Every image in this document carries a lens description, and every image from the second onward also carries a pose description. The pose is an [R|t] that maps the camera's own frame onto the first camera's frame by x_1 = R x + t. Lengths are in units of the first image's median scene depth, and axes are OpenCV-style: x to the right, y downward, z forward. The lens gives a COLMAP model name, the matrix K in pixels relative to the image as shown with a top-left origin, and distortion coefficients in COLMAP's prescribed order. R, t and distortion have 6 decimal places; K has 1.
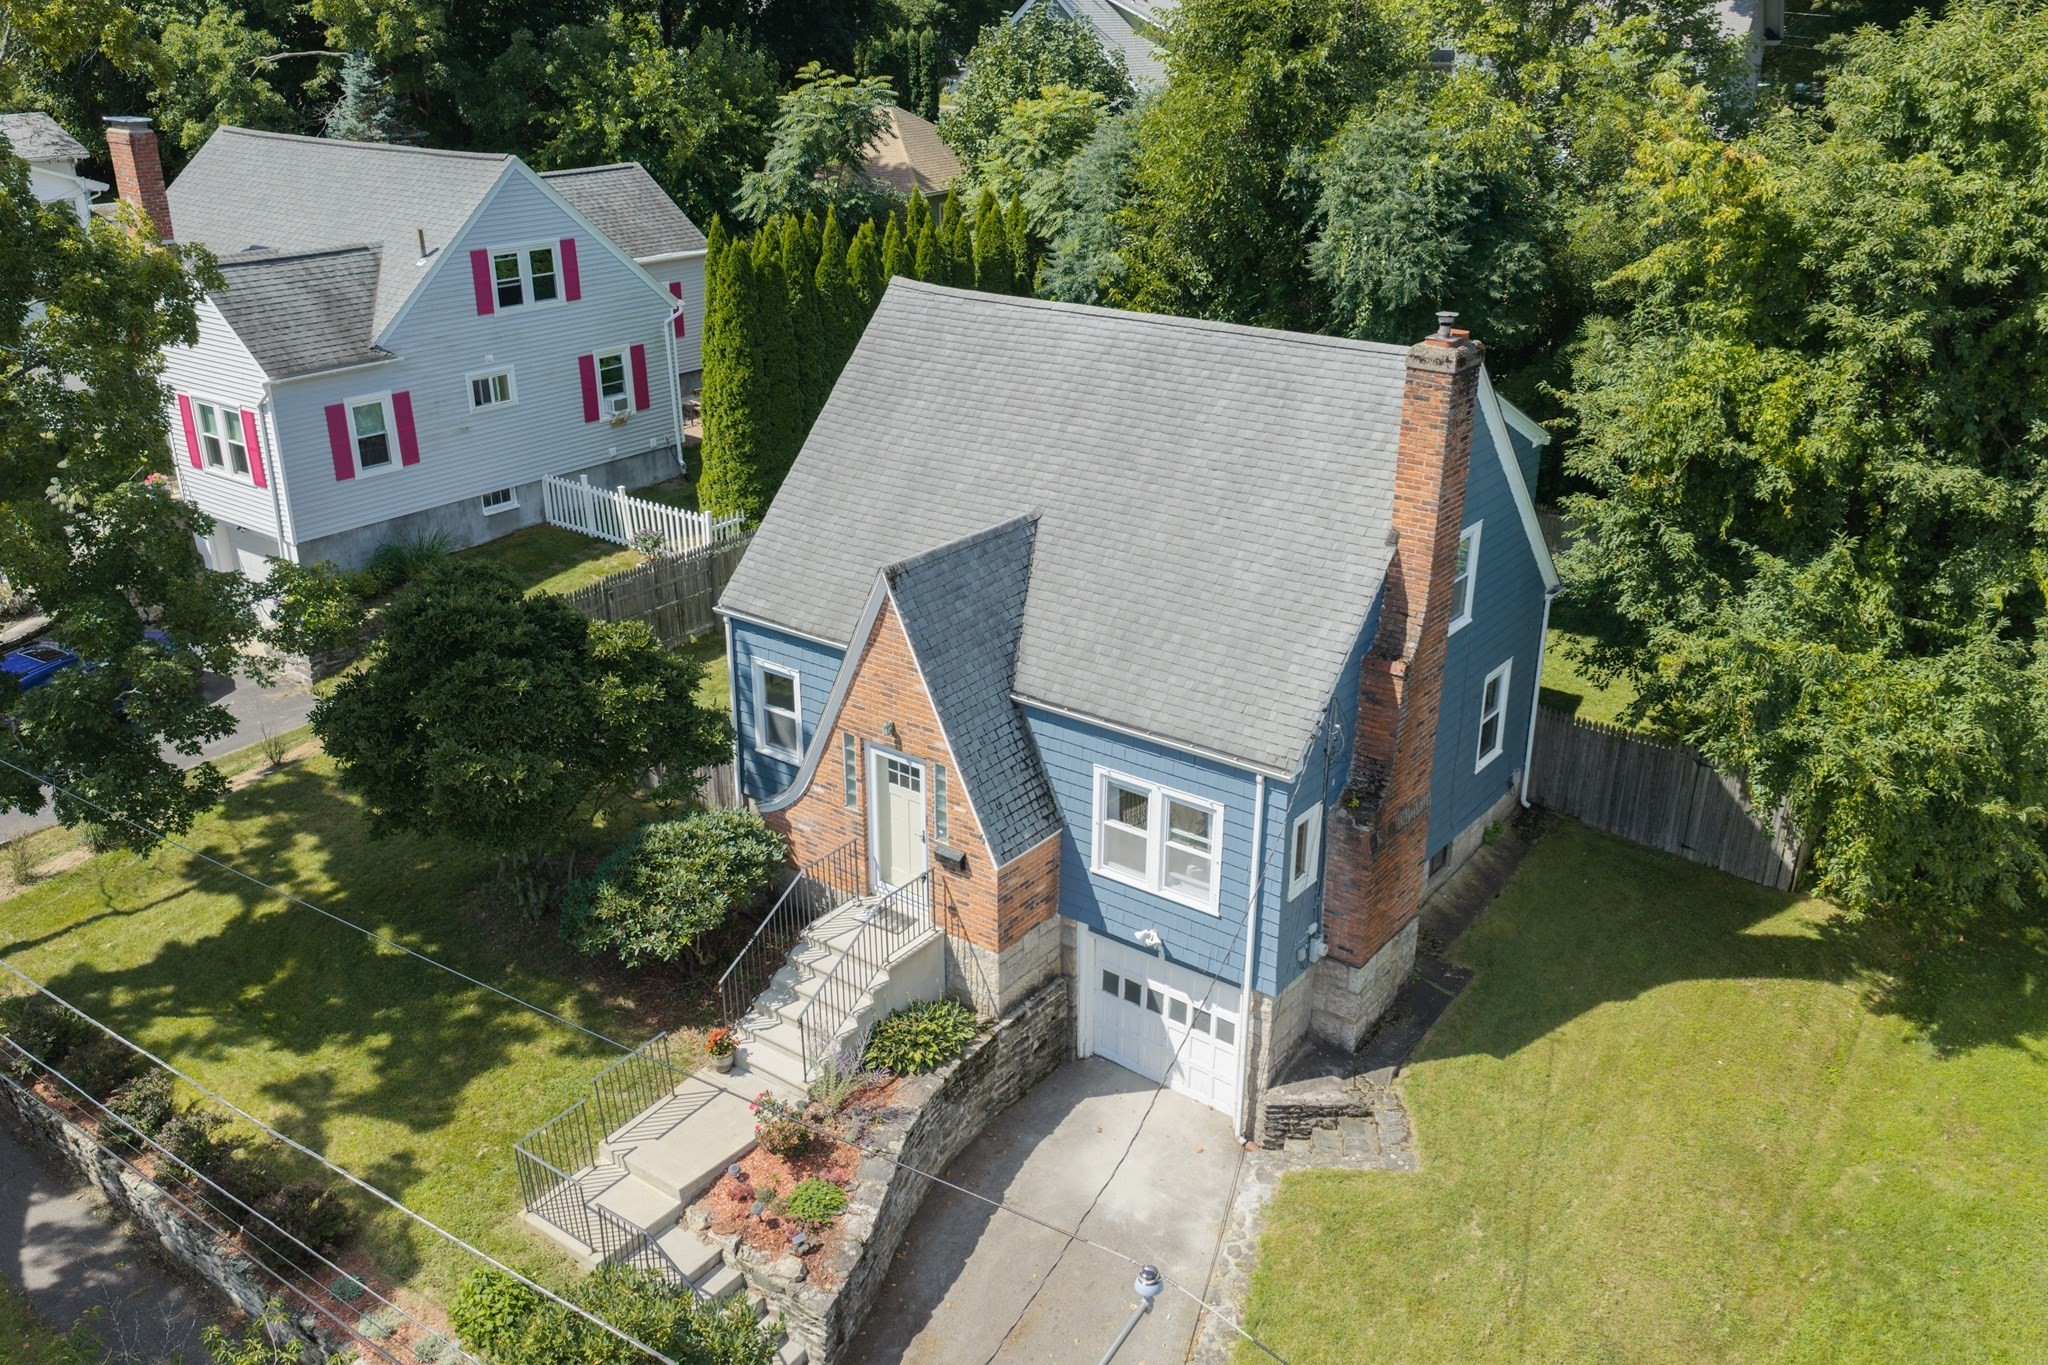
lens RADIAL K [[1677.4, 0, 1028.8], [0, 1677.4, 682.0], [0, 0, 1]] dist [0.084942, -0.115037]
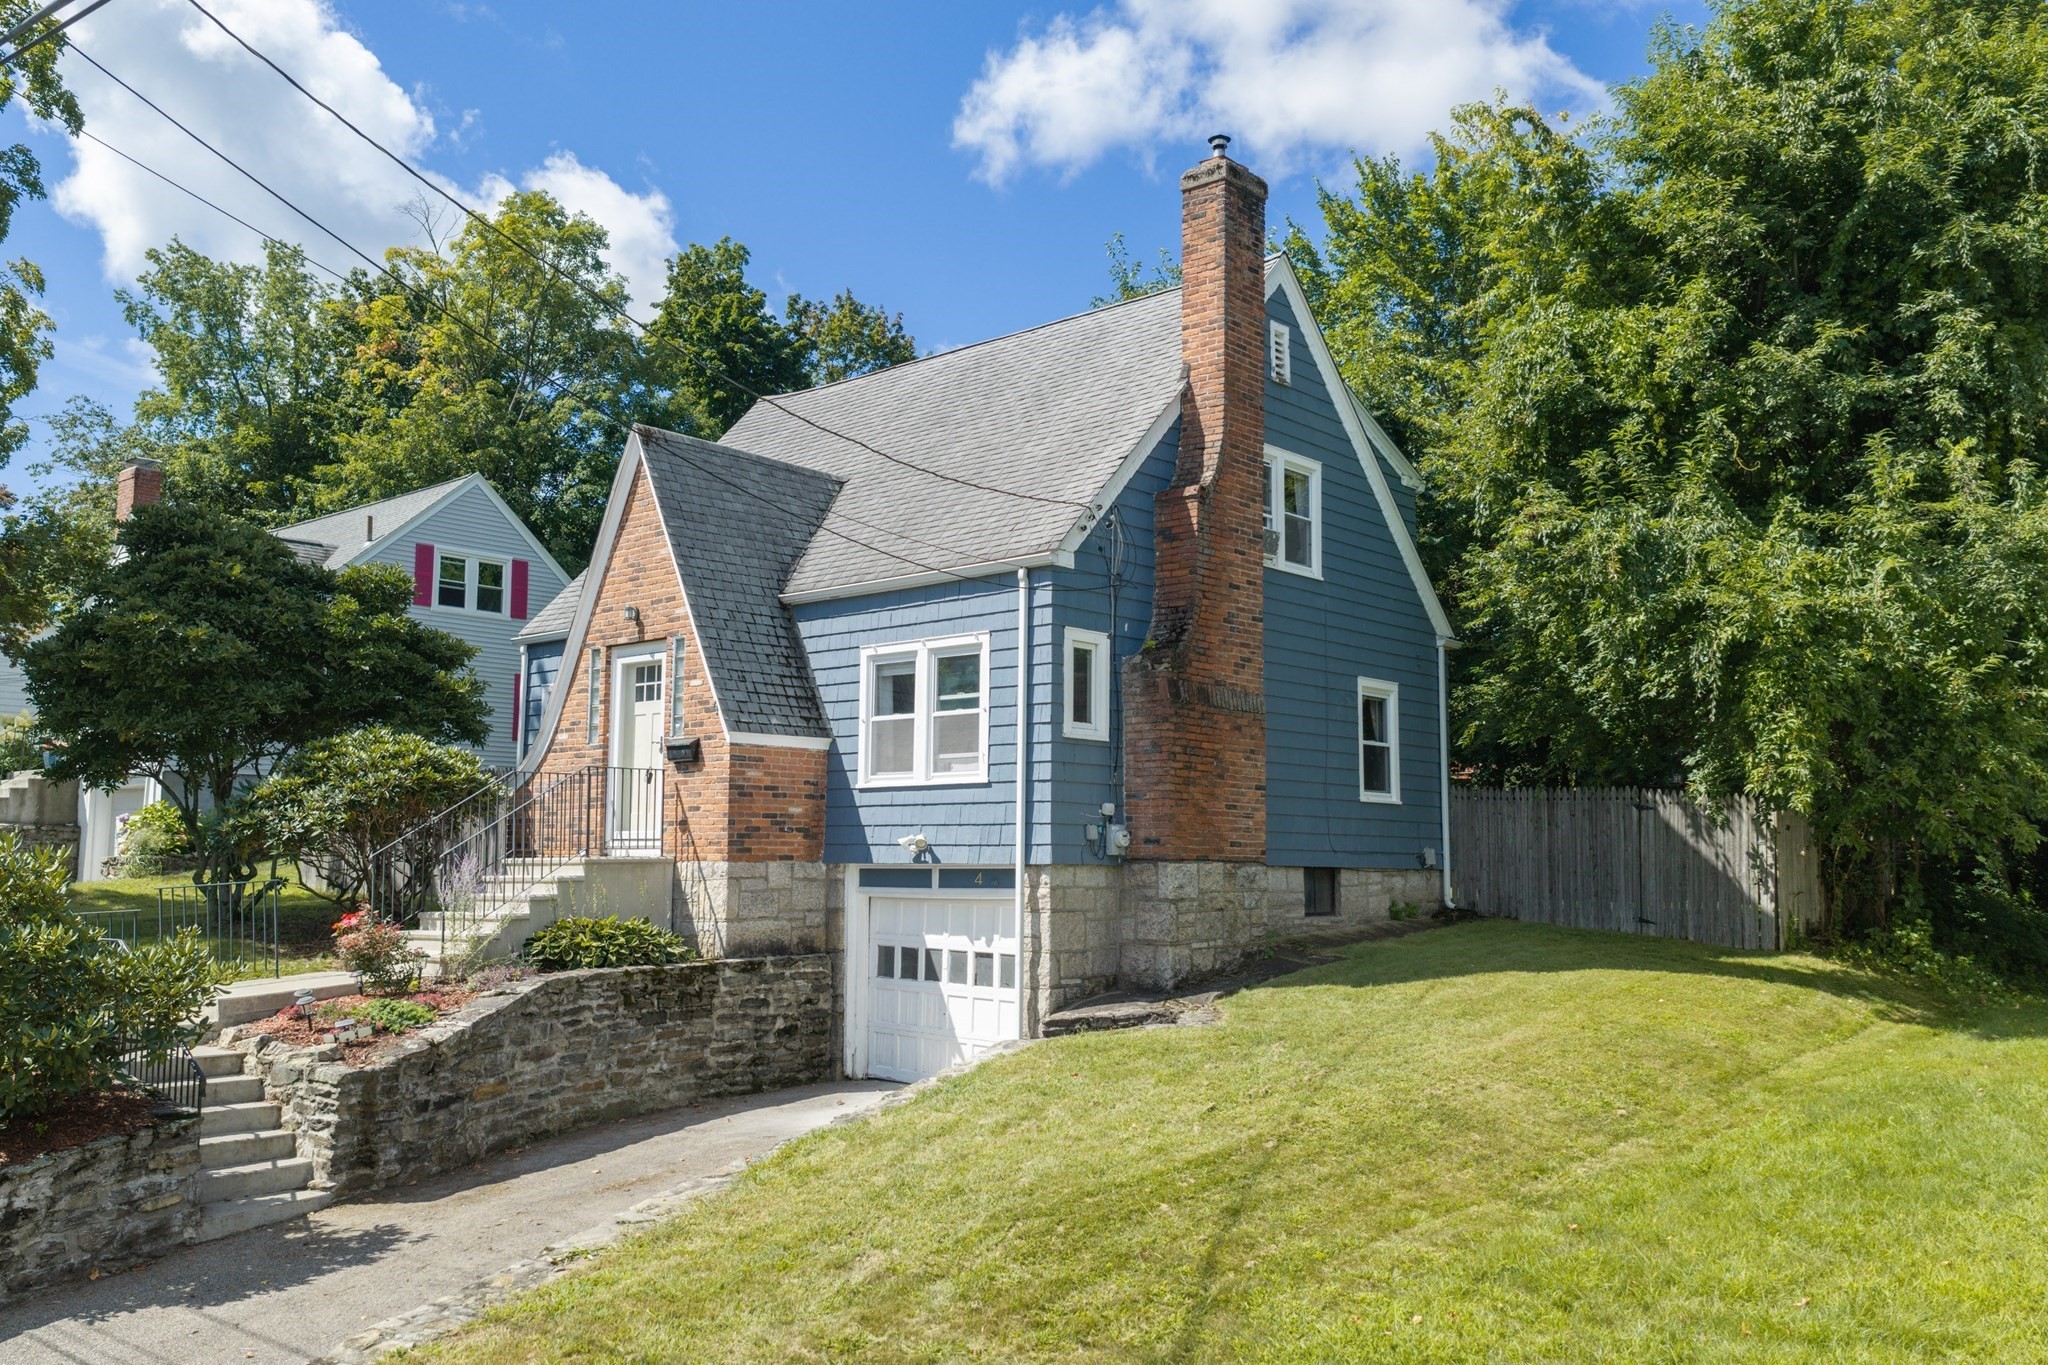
lens RADIAL K [[1677.4, 0, 1028.8], [0, 1677.4, 682.0], [0, 0, 1]] dist [0.084942, -0.115037]
pose [[0.996903, -0.006280, -0.078385, 0.188141], [-0.032119, 0.877345, -0.478785, 0.463966], [0.071778, 0.479820, 0.874426, 0.258744]]
